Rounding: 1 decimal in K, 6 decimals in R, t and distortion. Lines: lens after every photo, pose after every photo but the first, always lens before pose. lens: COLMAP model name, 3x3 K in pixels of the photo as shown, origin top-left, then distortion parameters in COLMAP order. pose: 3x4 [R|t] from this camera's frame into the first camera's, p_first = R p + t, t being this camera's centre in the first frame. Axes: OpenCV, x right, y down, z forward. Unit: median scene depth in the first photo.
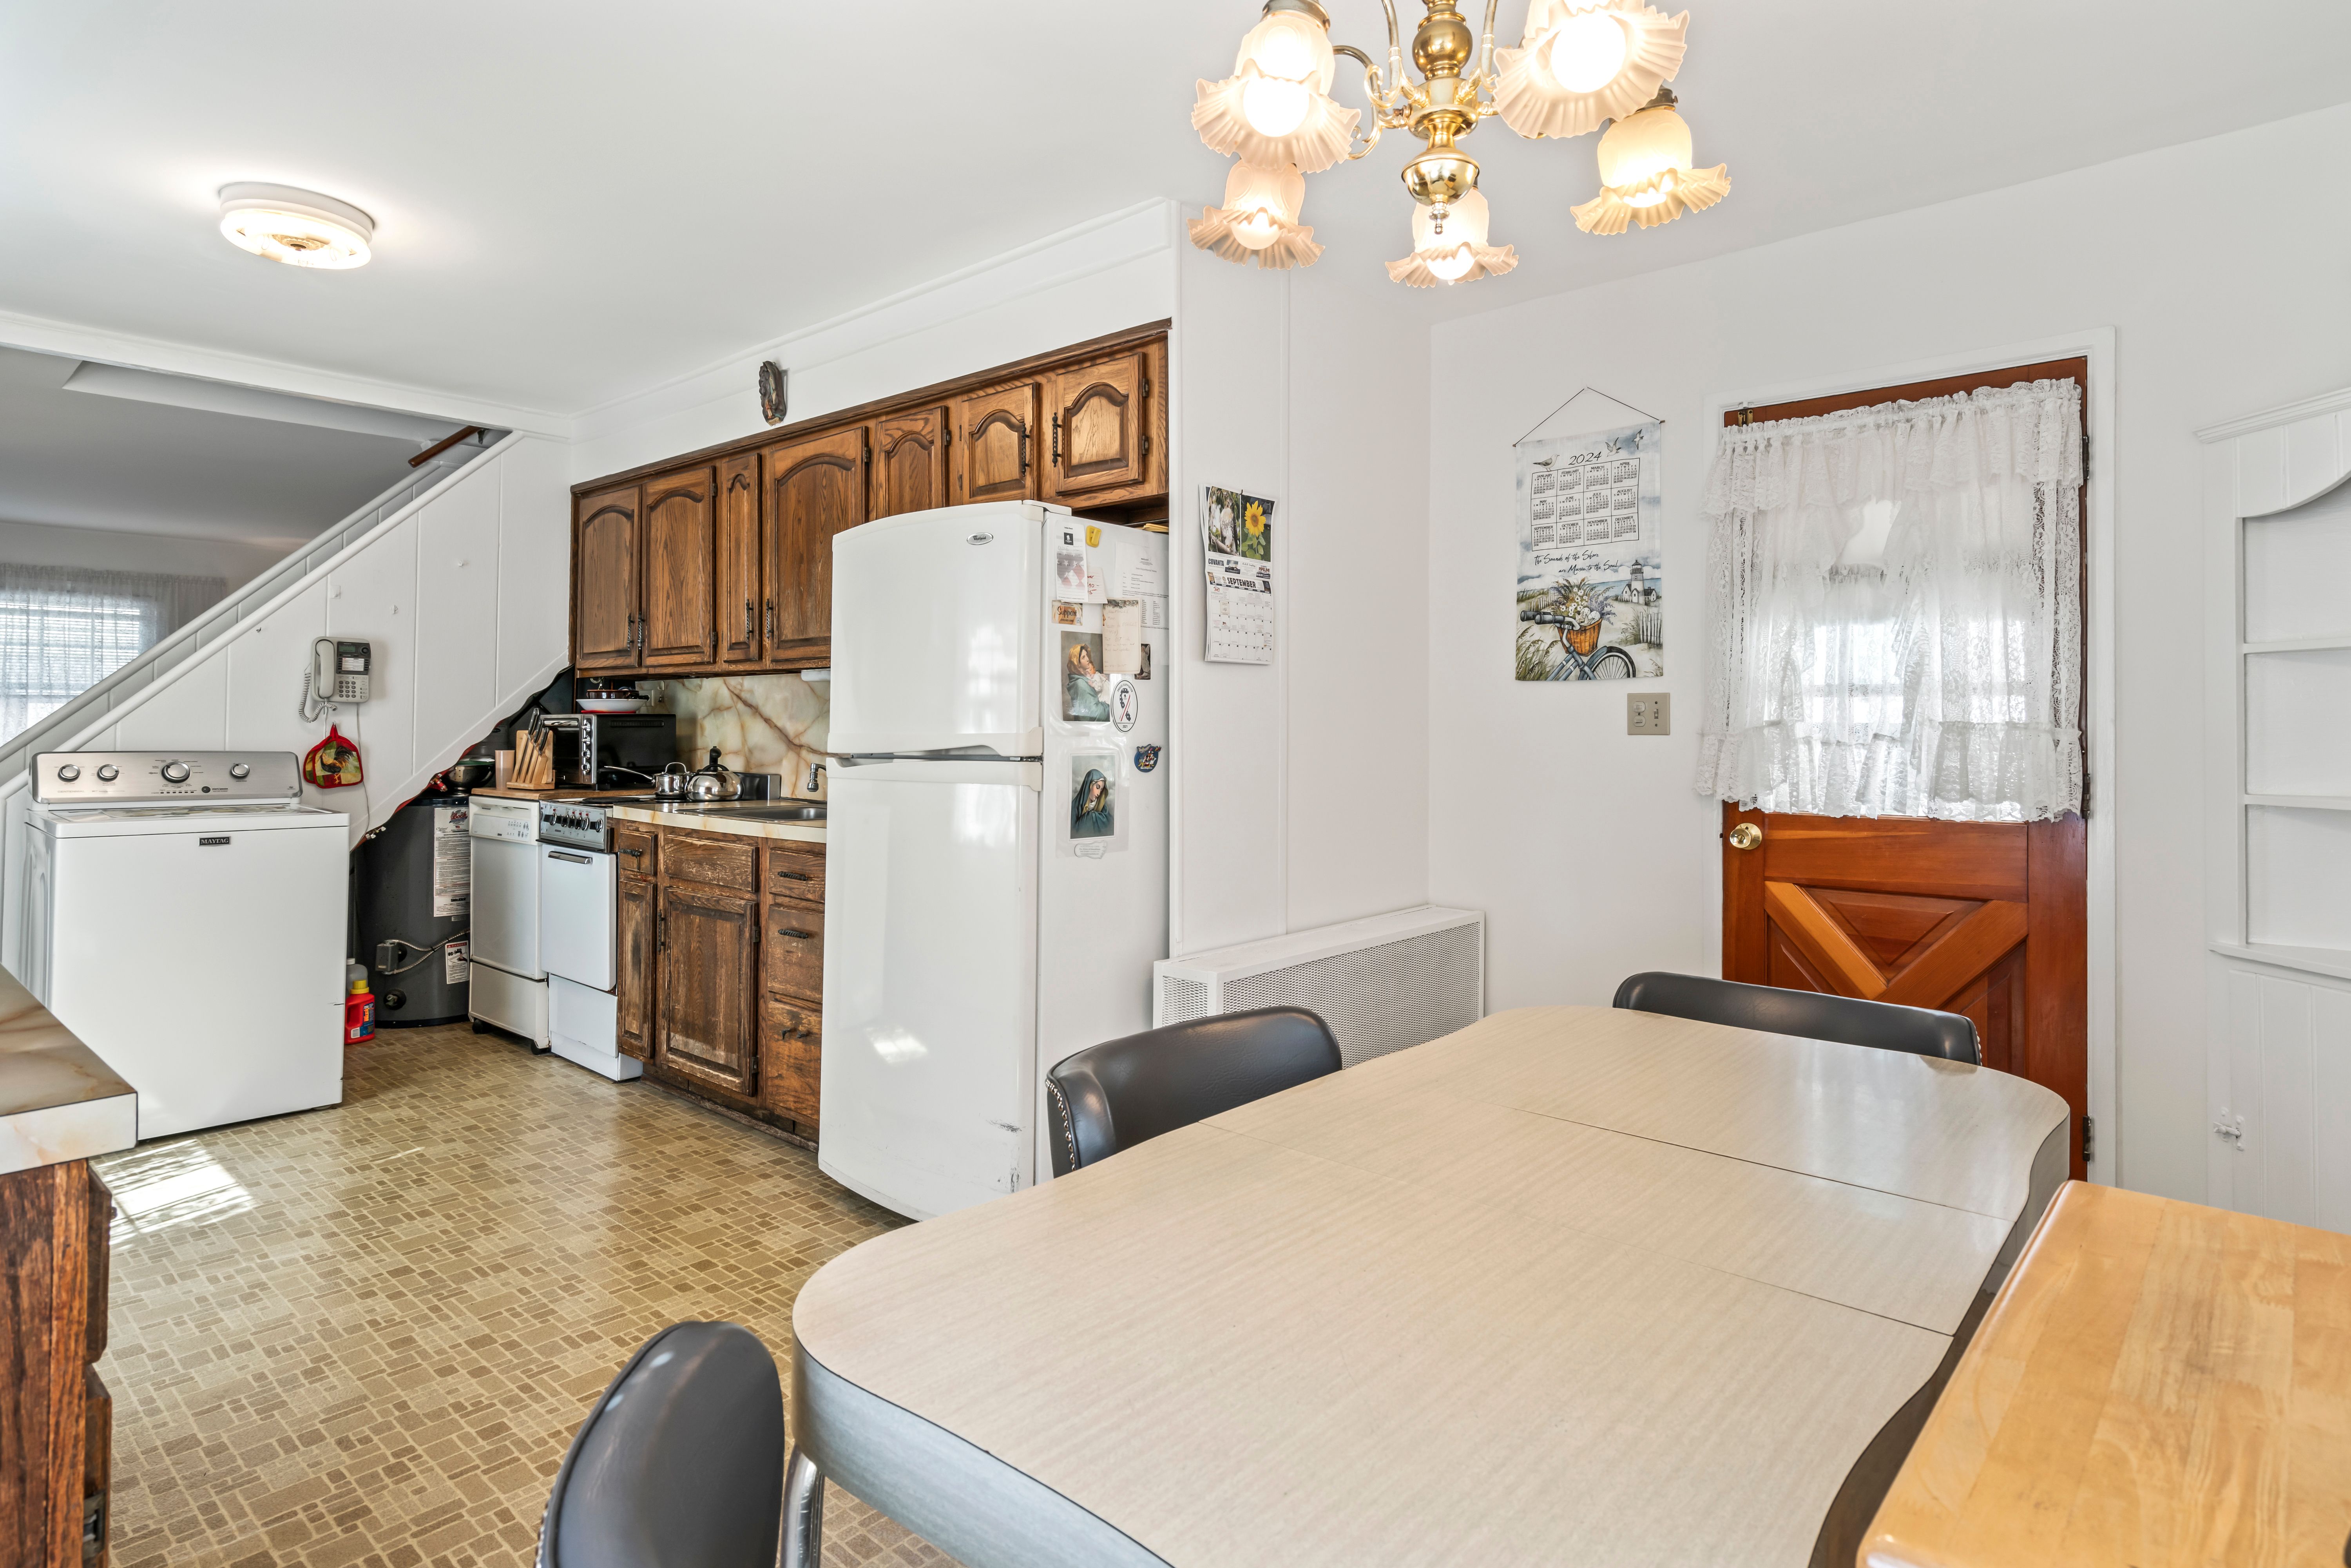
lens RADIAL K [[1241.1, 0, 1169.6], [0, 1241.1, 705.0], [0, 0, 1]] dist [0.000635, 0.000248]
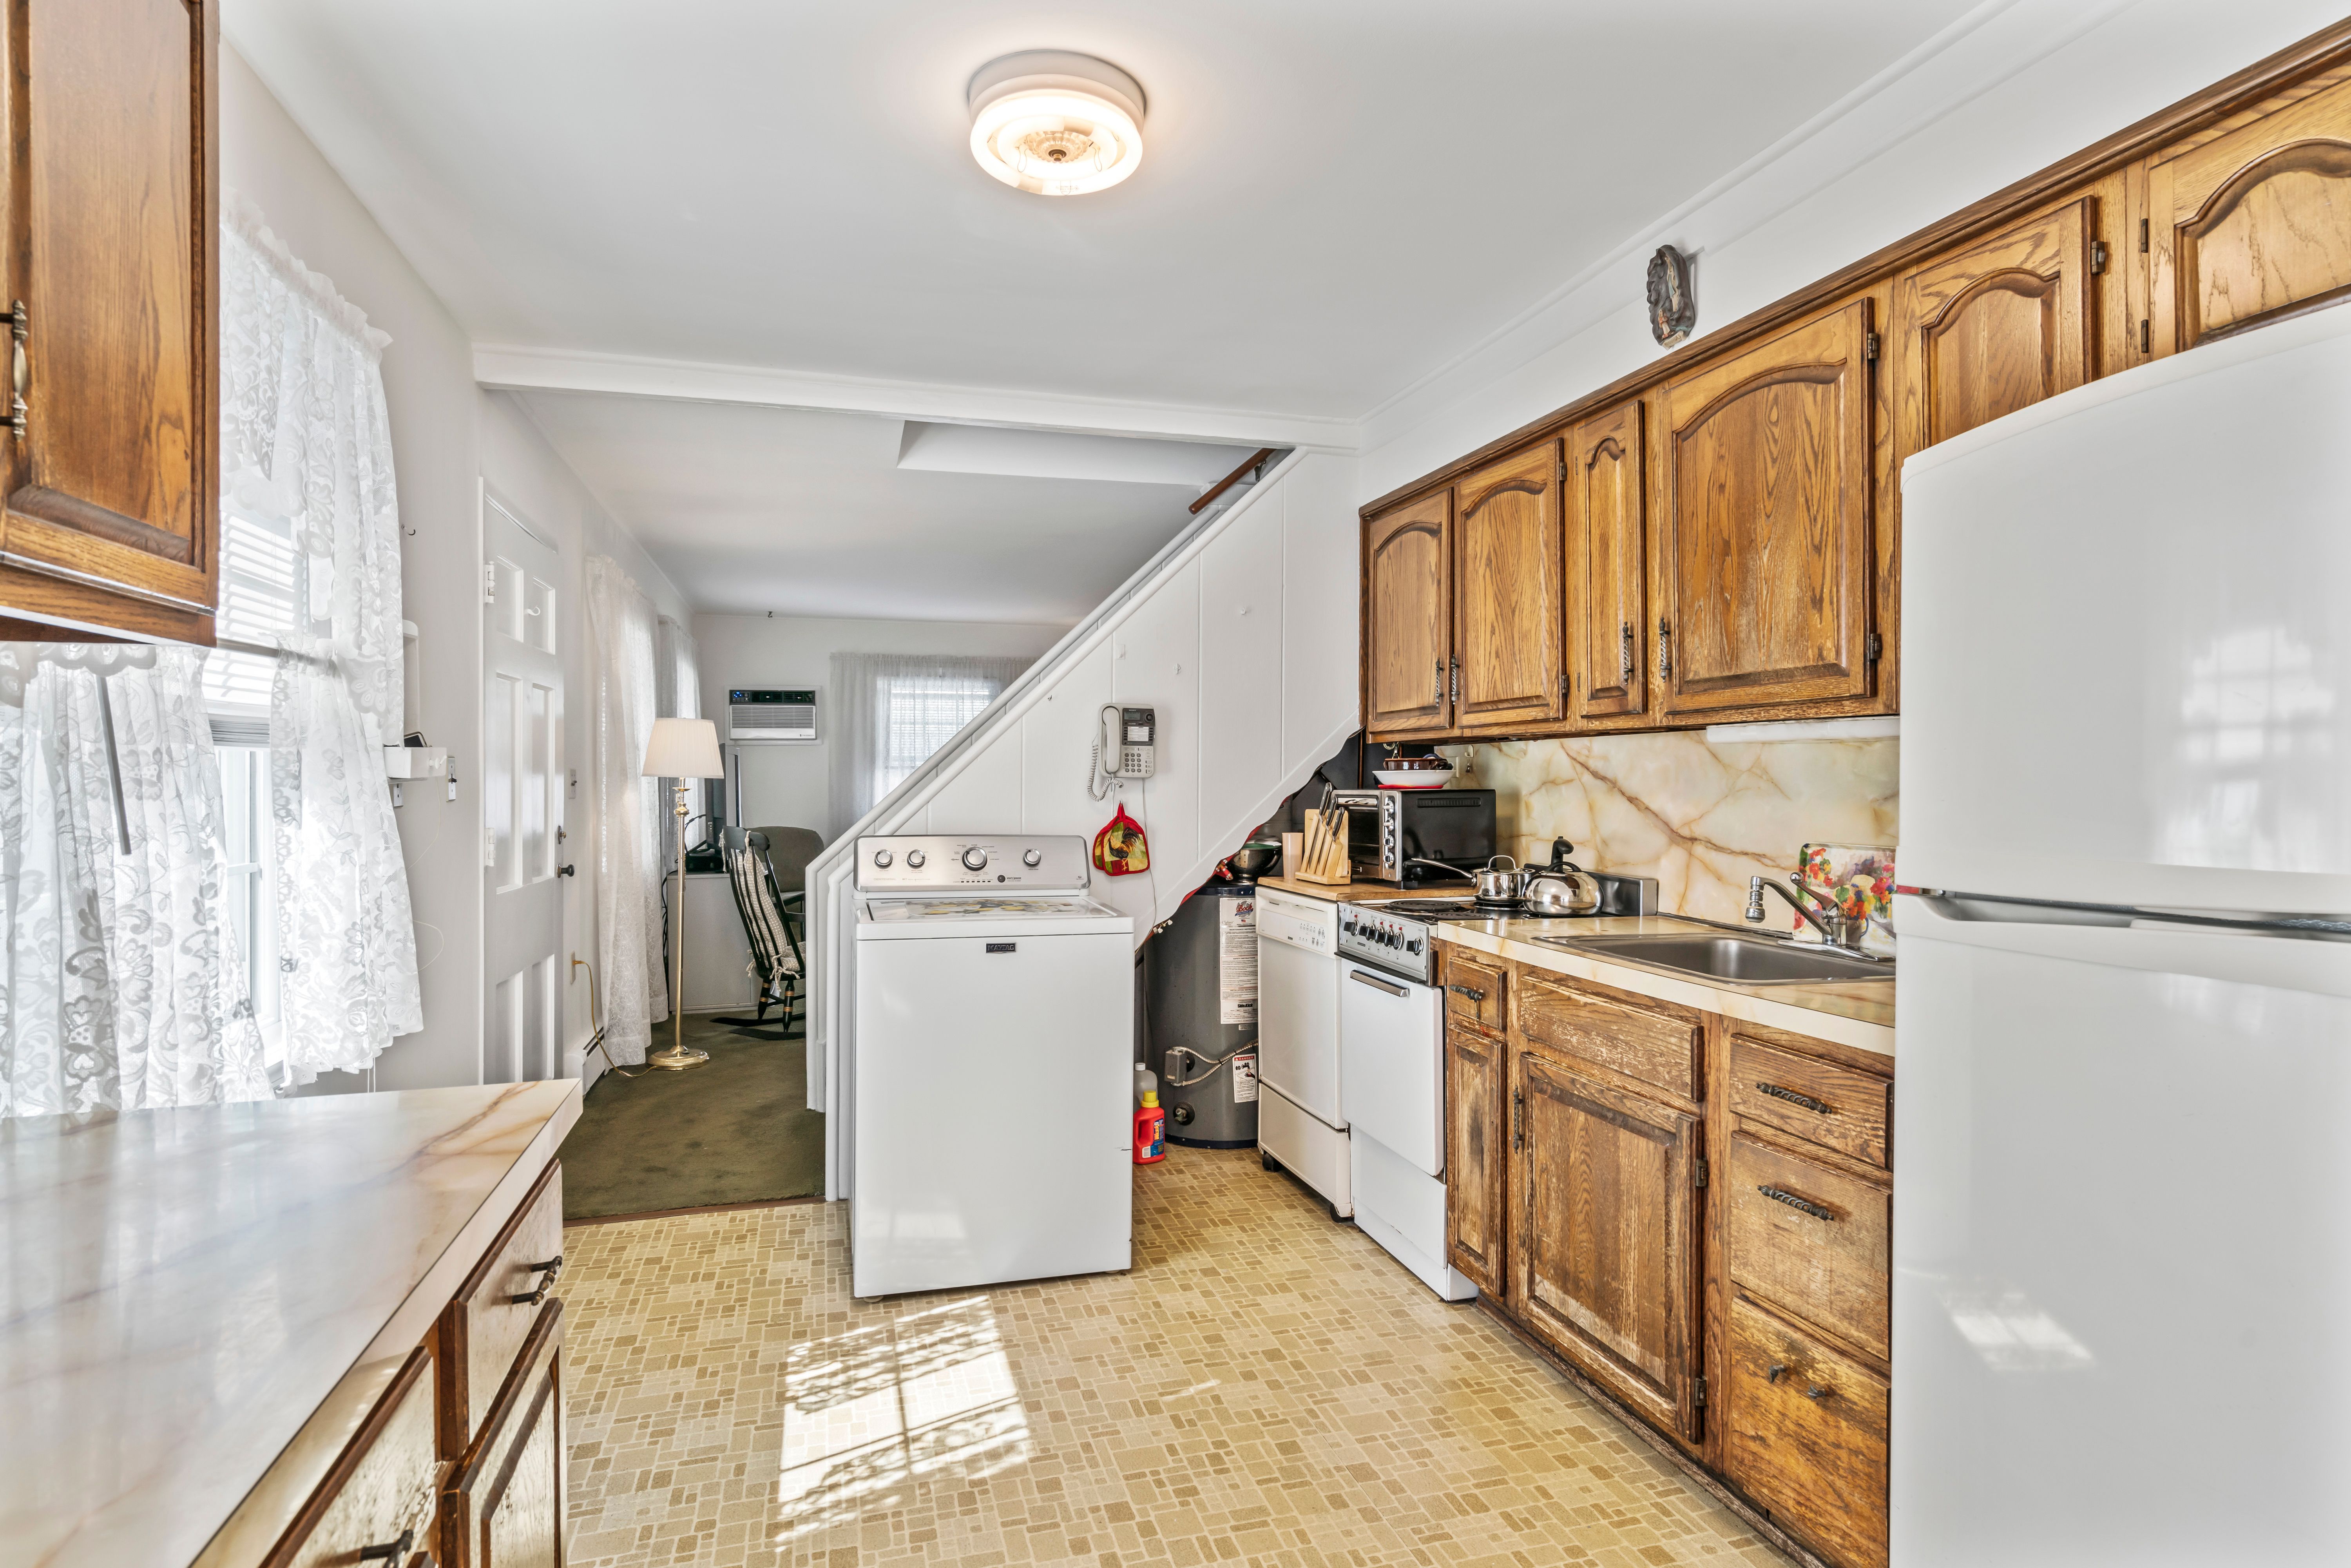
lens RADIAL K [[1214.3, 0, 1175.5], [0, 1214.3, 784.0], [0, 0, 1]] dist [0.001664, 0.000443]
pose [[0.846378, -0.002850, -0.532576, -0.193321], [0.012844, 0.999804, 0.015062, -0.010787], [0.532428, -0.019588, 0.846248, 0.310630]]
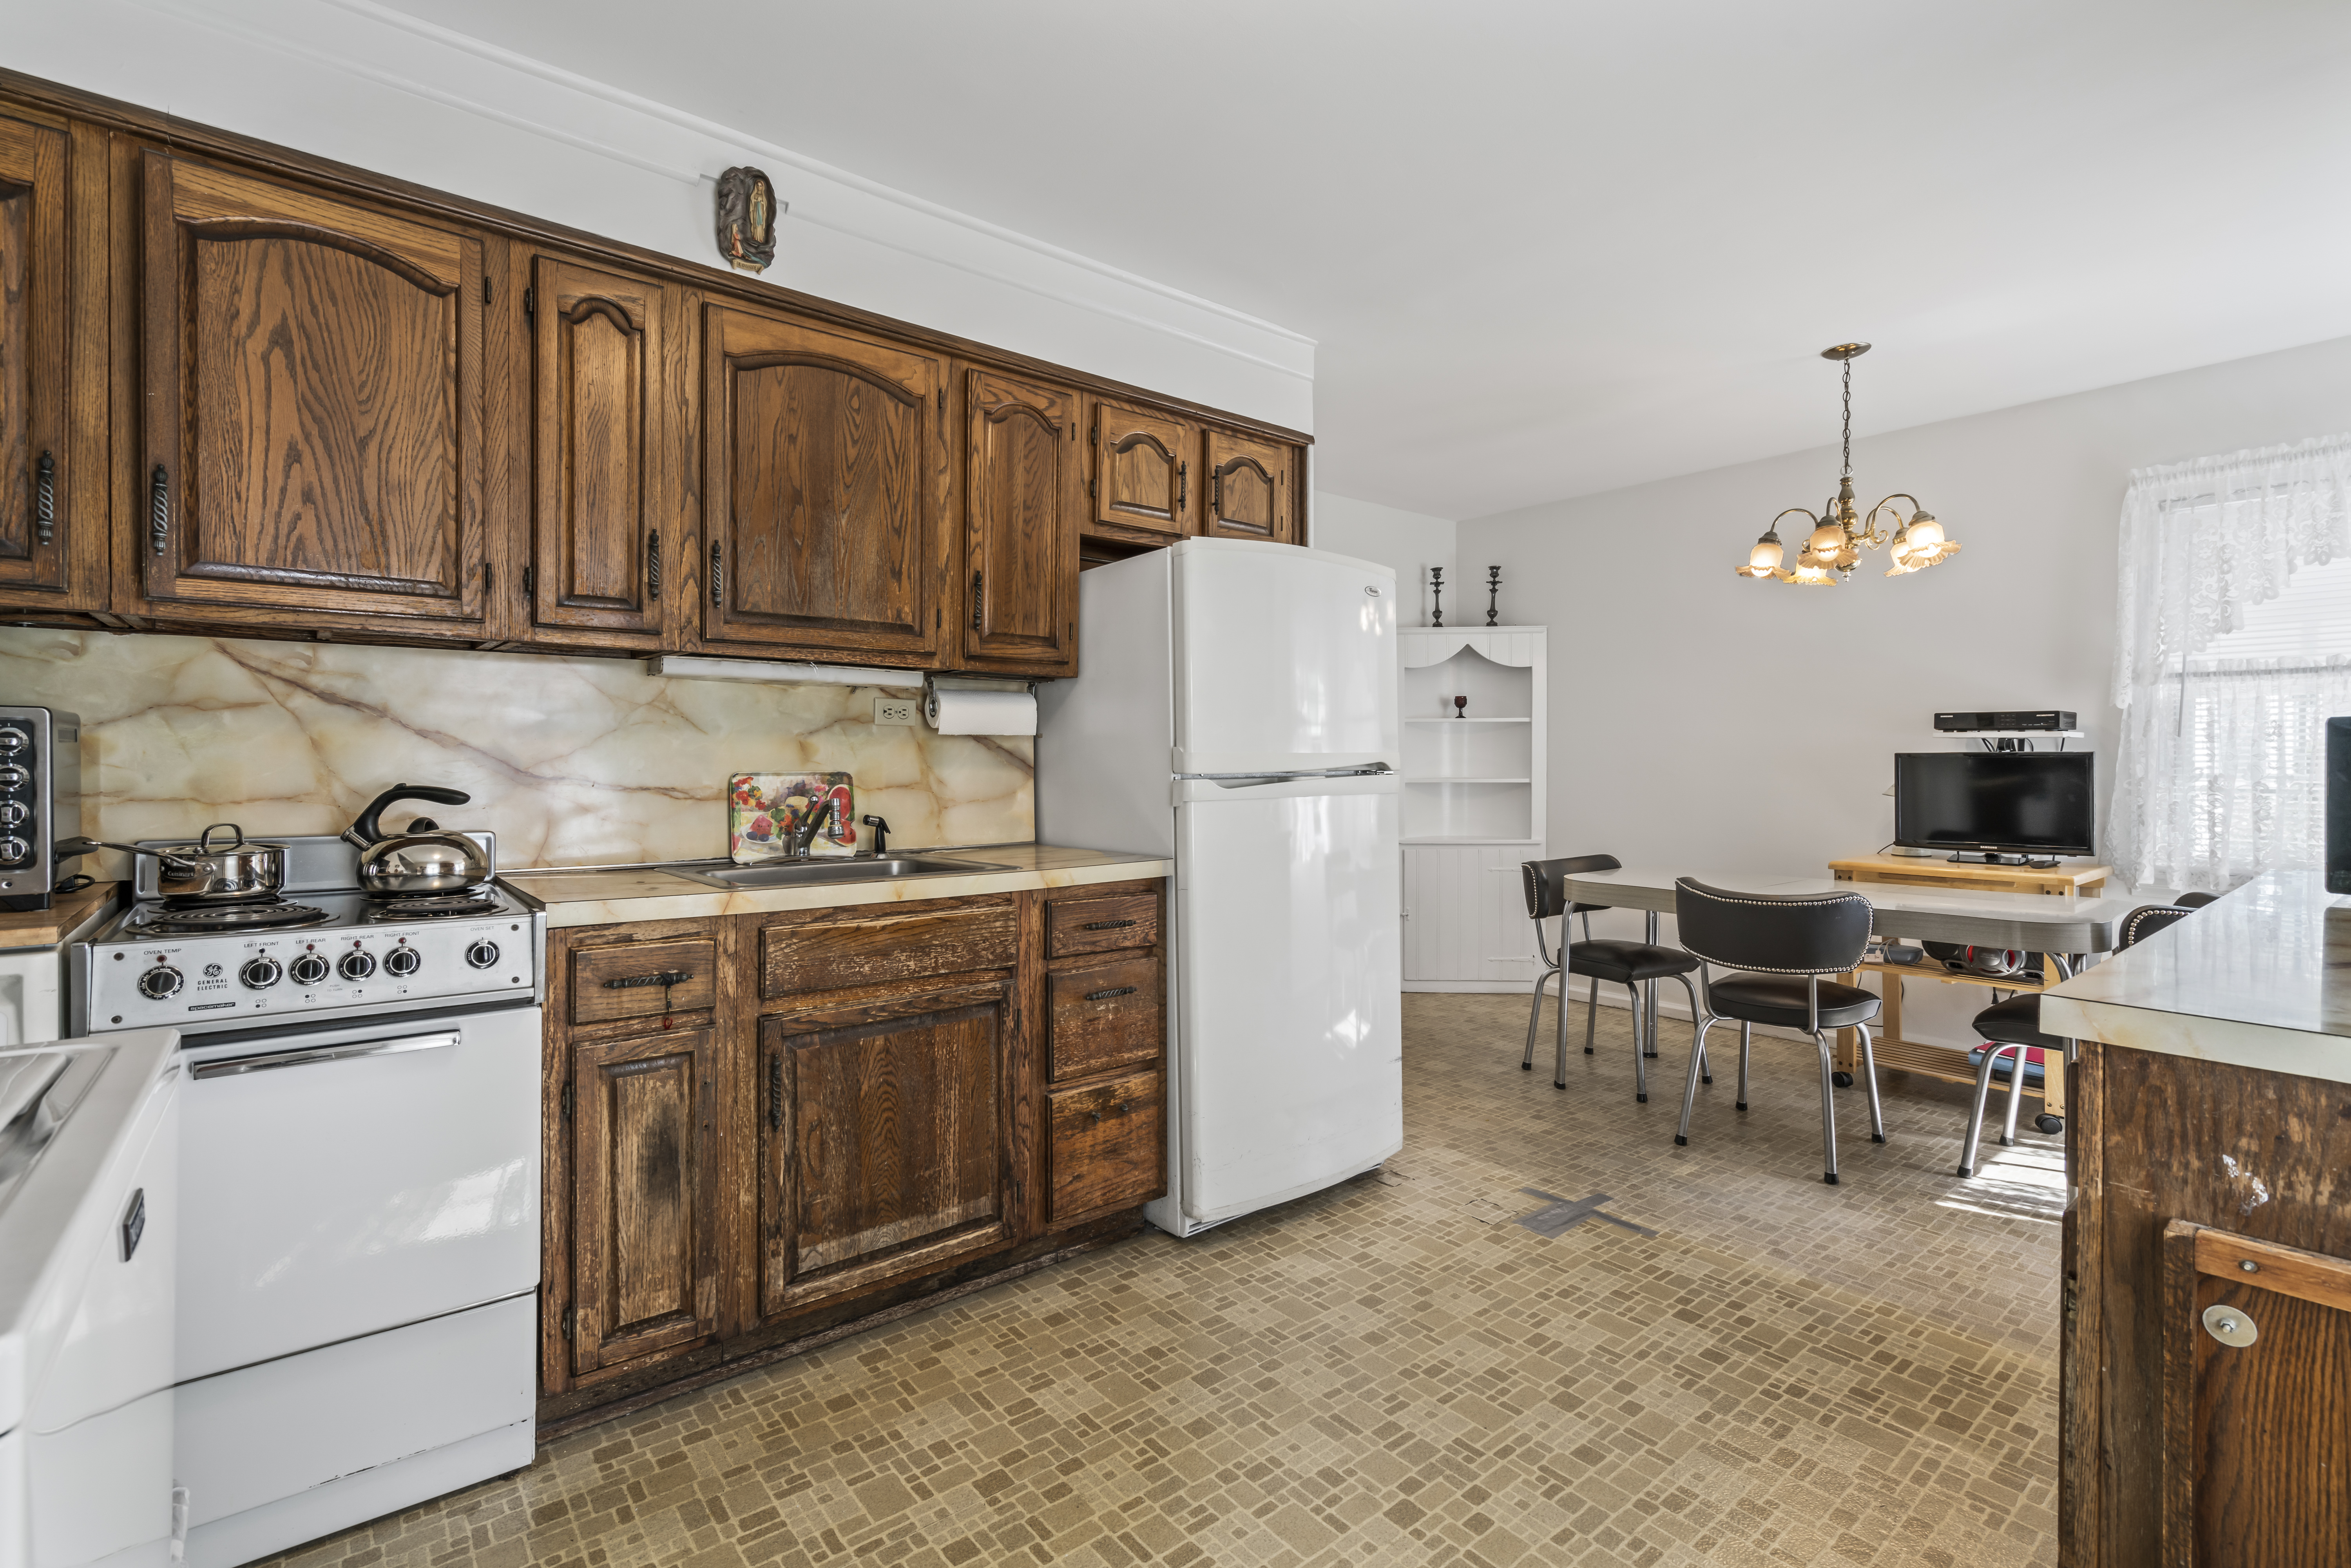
lens RADIAL K [[1074.3, 0, 1150.7], [0, 1074.3, 764.7], [0, 0, 1]] dist [-0.016604, 0.008351]
pose [[0.171490, -0.006723, 0.985163, -0.787787], [-0.014986, 0.999843, 0.009431, 0.018255], [-0.985072, -0.016381, 0.171362, 0.665911]]
